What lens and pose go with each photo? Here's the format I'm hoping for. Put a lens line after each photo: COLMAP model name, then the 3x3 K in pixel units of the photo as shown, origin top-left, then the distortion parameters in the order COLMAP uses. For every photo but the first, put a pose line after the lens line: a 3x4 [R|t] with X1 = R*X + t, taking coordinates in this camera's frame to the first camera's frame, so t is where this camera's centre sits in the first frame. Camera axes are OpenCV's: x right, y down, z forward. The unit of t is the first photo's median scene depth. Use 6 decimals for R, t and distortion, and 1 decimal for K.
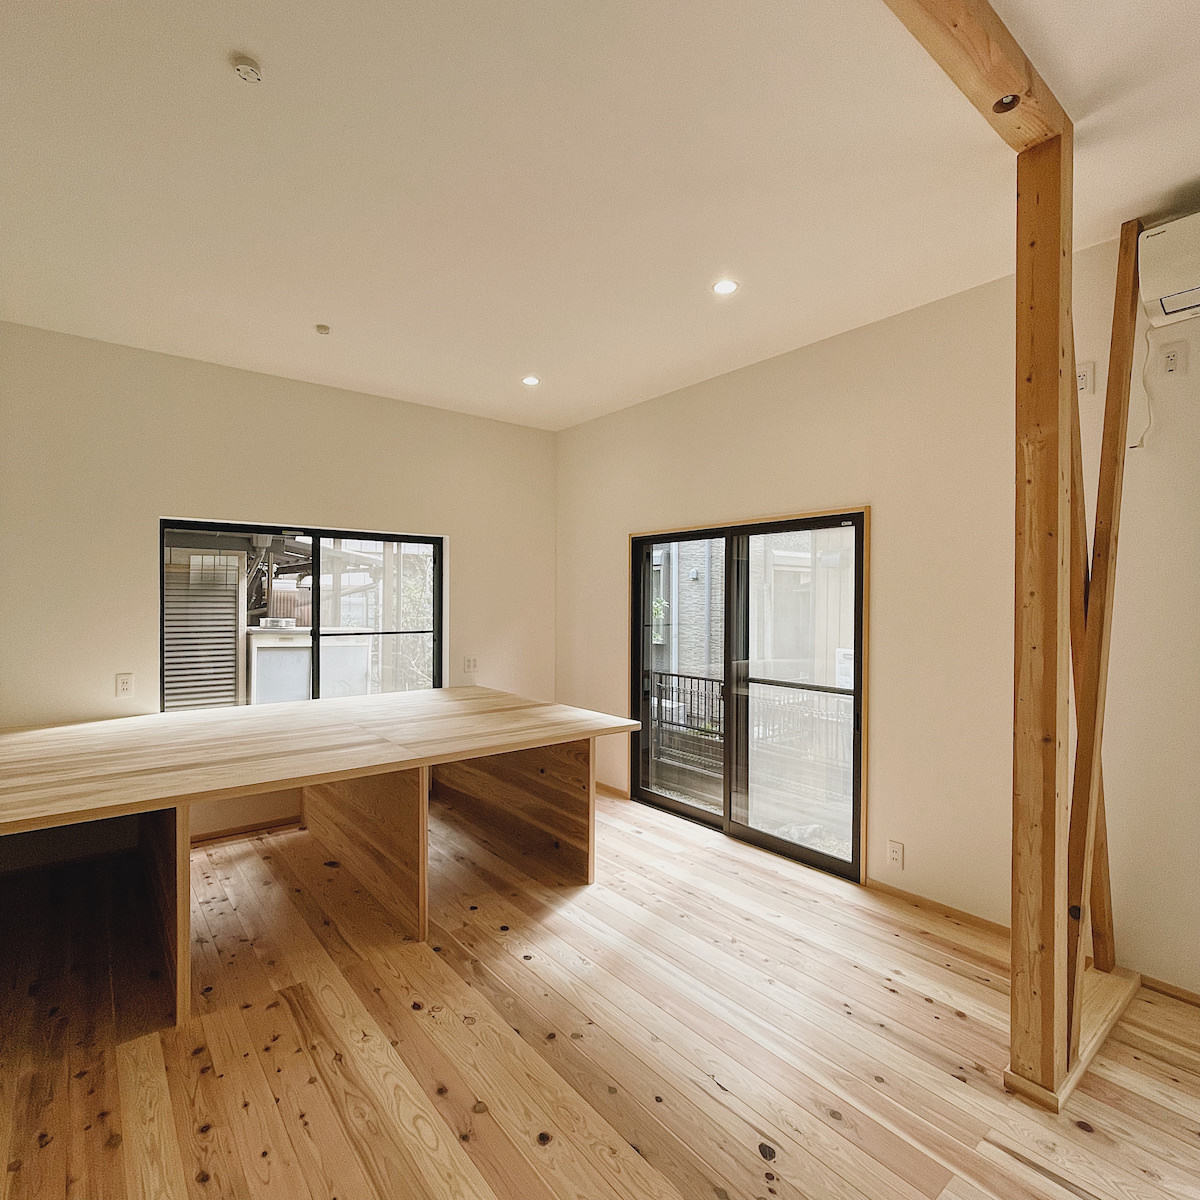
lens RADIAL K [[649.6, 0, 604.4], [0, 649.6, 607.3], [0, 0, 1]] dist [0.001102, 0.000523]
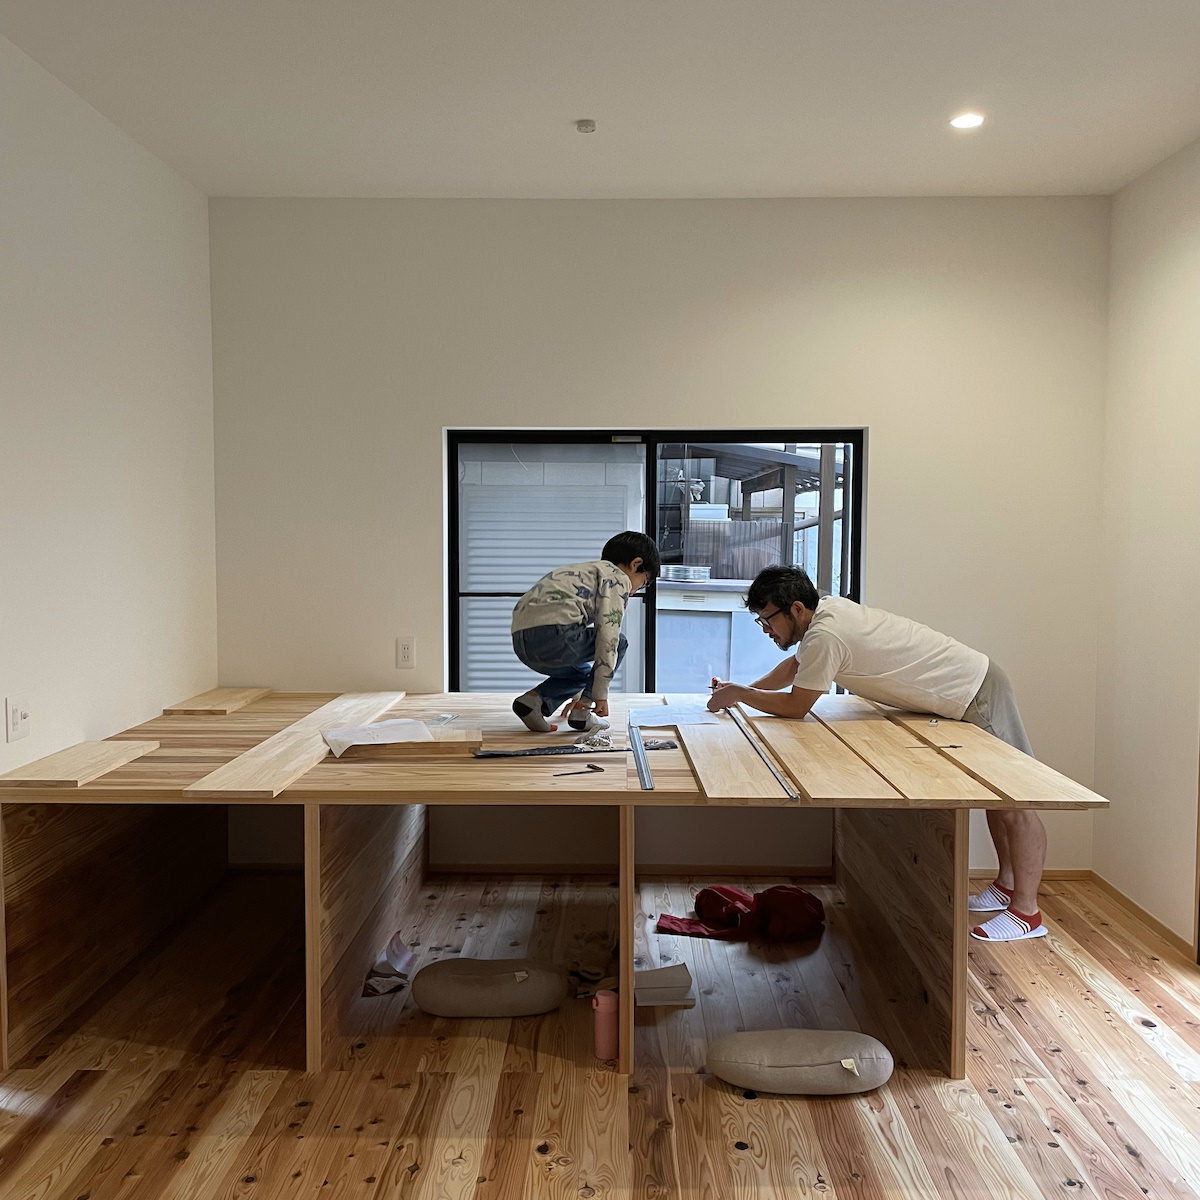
lens RADIAL K [[1220.6, 0, 600.0], [0, 1220.6, 600.0], [0, 0, 1]] dist [0.081827, -0.134452]
pose [[0.765221, 0.035807, -0.642771, 0.395704], [-0.005357, 0.998772, 0.049261, -0.014872], [0.643745, -0.034252, 0.764473, 0.052254]]
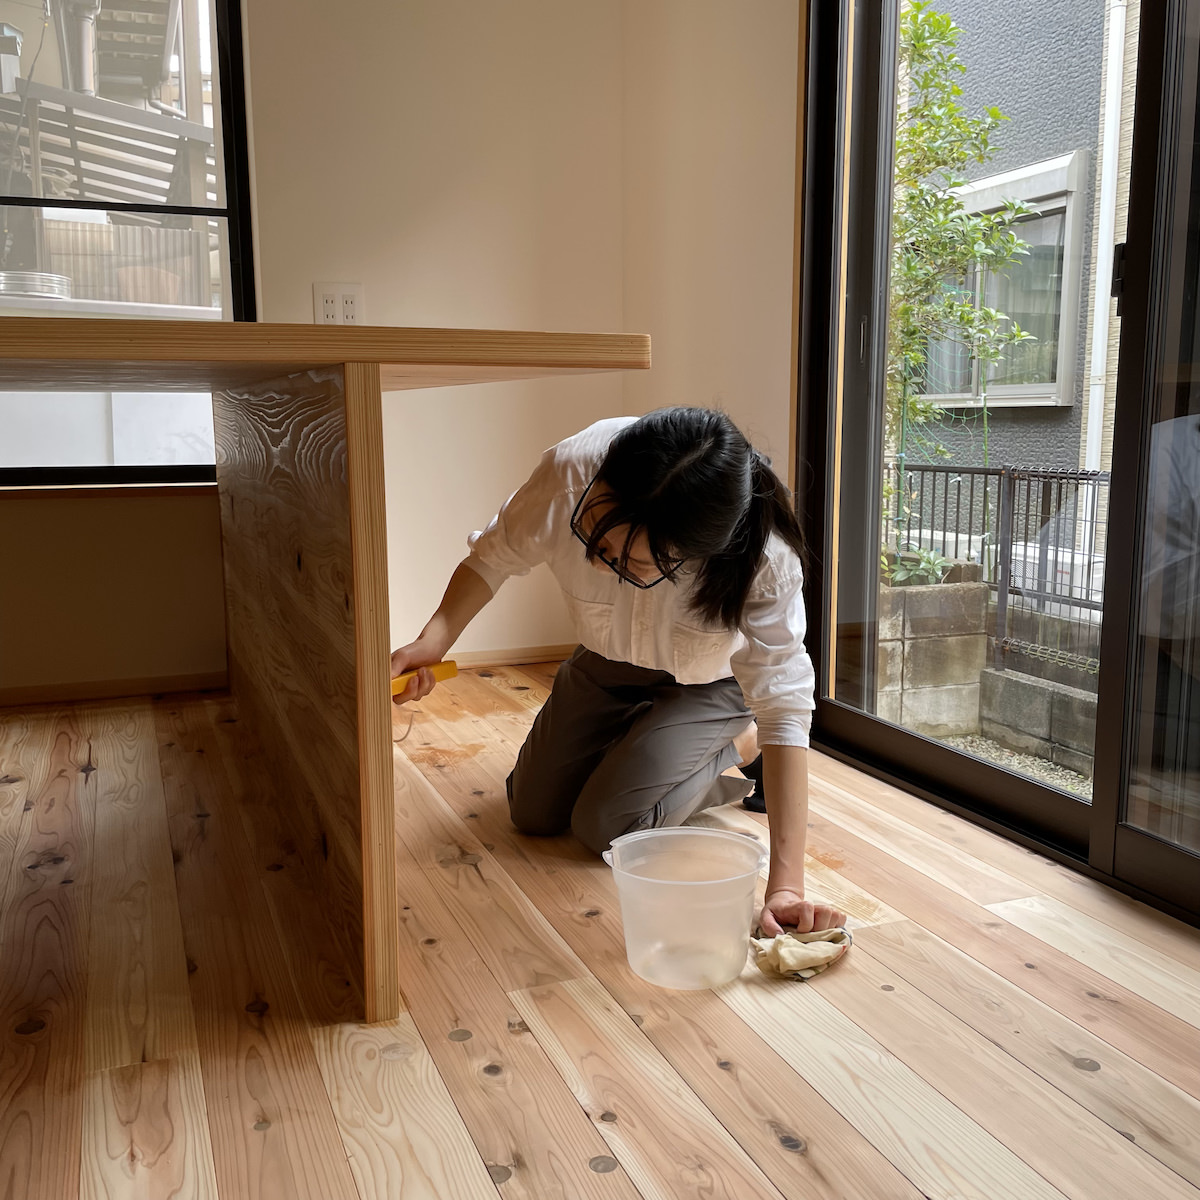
lens RADIAL K [[1220.6, 0, 600.0], [0, 1220.6, 600.0], [0, 0, 1]] dist [0.081827, -0.134452]
pose [[0.951850, 0.031689, -0.304923, 0.179631], [0.009564, 0.991090, 0.132854, 0.227107], [0.306416, -0.129373, 0.943065, 0.644472]]
